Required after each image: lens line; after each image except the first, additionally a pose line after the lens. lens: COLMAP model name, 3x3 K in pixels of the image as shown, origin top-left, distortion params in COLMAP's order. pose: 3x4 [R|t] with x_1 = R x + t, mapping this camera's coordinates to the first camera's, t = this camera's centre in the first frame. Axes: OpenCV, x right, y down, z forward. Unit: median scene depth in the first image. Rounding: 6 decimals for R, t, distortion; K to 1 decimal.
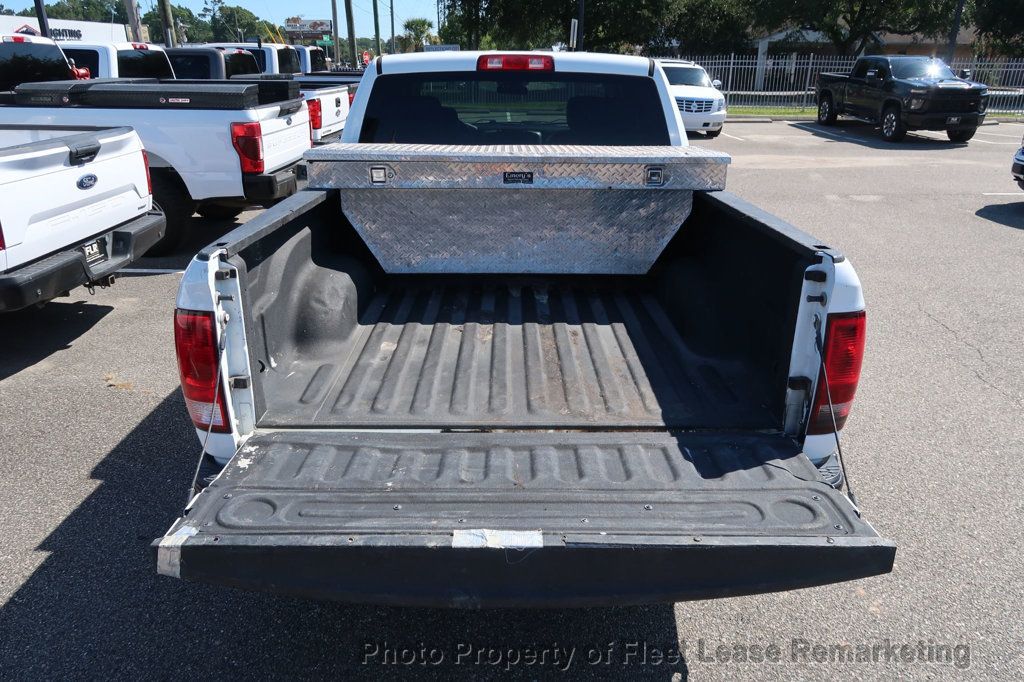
lens RADIAL K [[709.6, 0, 512.6], [0, 709.6, 342.4], [0, 0, 1]] dist [-0.029879, 0.008873]
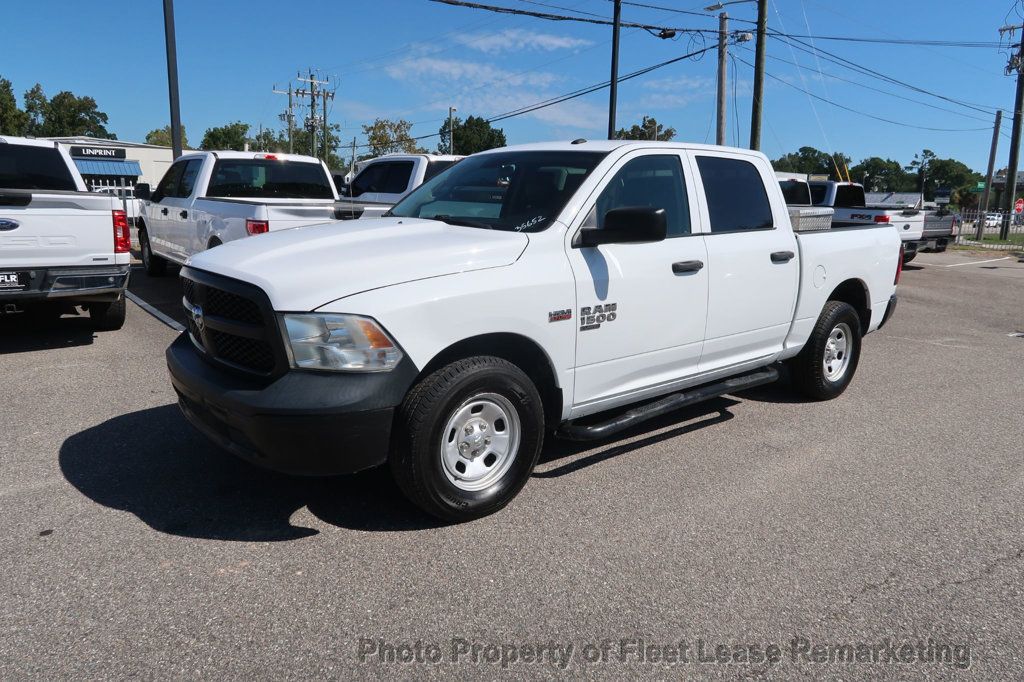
lens RADIAL K [[709.6, 0, 506.8], [0, 709.6, 343.9], [0, 0, 1]] dist [-0.029879, 0.008873]
pose [[0.620136, 0.168507, -0.766183, 0.585177], [-0.312902, 0.948738, -0.044601, -0.017442], [0.719391, 0.267399, 0.641072, 0.191756]]
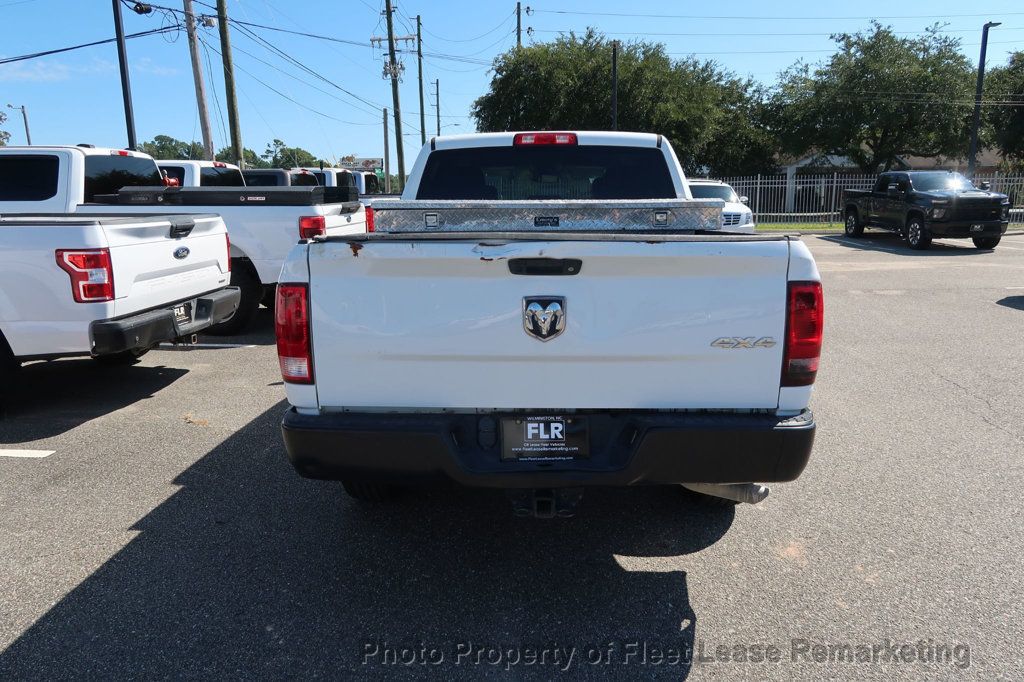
lens RADIAL K [[709.6, 0, 512.9], [0, 709.6, 342.5], [0, 0, 1]] dist [-0.029879, 0.008873]
pose [[0.998422, -0.004032, -0.056006, 0.007386], [-0.005644, 0.985161, -0.171539, 0.076287], [0.055866, 0.171585, 0.983584, -0.065635]]
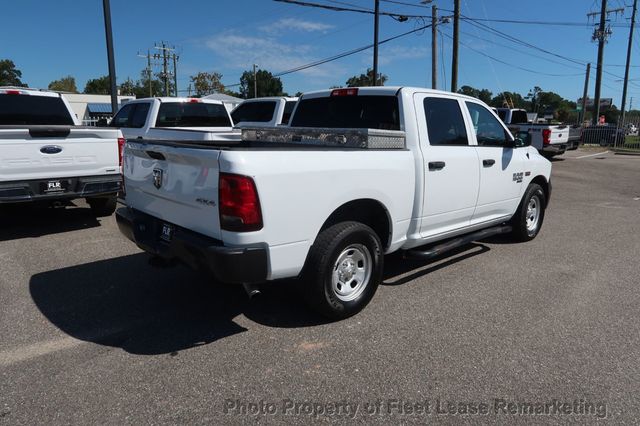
lens RADIAL K [[443.5, 0, 316.7], [0, 443.5, 214.2], [0, 0, 1]] dist [-0.029879, 0.008873]
pose [[0.679150, 0.150548, -0.718394, 0.464256], [-0.276354, 0.959165, -0.060252, 0.024985], [0.679988, 0.239451, 0.693022, 0.062383]]
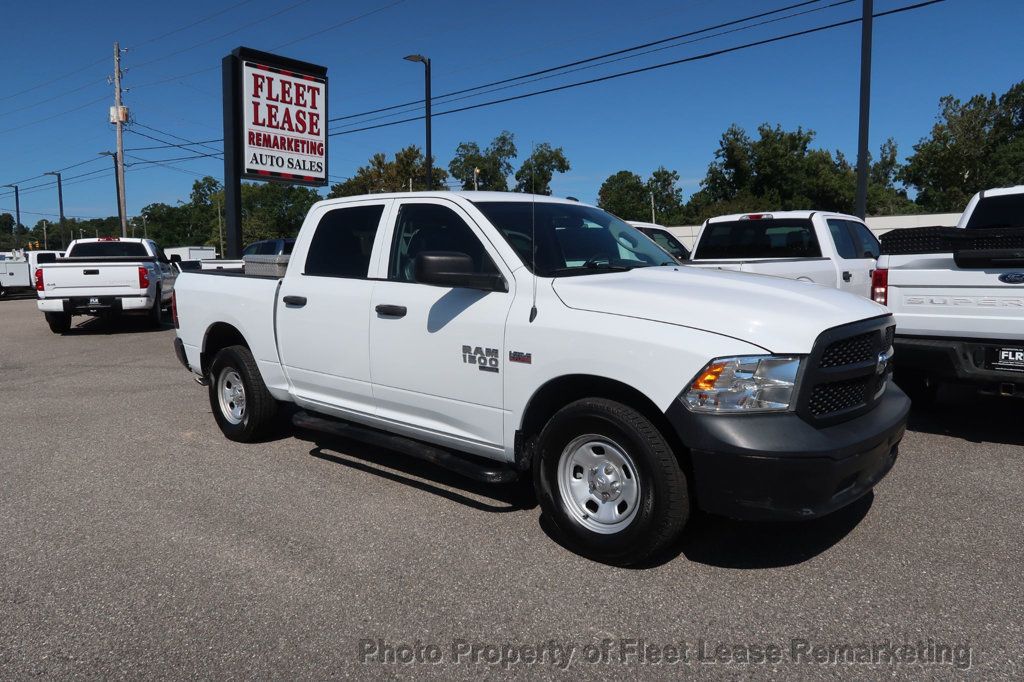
lens RADIAL K [[709.6, 0, 509.3], [0, 709.6, 344.8], [0, 0, 1]] dist [-0.029879, 0.008873]
pose [[-0.668109, 0.088377, -0.738796, 0.521458], [-0.267011, 0.898309, 0.348922, -0.377050], [0.694503, 0.430385, -0.576571, 1.126583]]
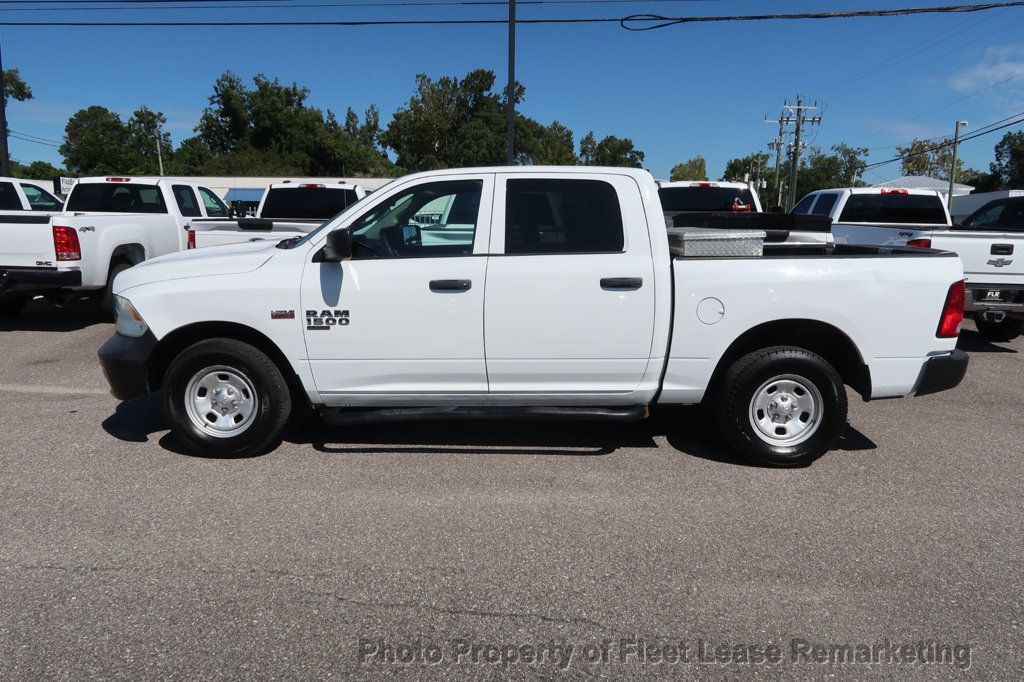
lens RADIAL K [[709.6, 0, 508.3], [0, 709.6, 346.7], [0, 0, 1]] dist [-0.029879, 0.008873]
pose [[-0.034047, 0.175262, -0.983933, 0.835151], [-0.385667, 0.905945, 0.174716, -0.229147], [0.922010, 0.385419, 0.036748, 0.700817]]
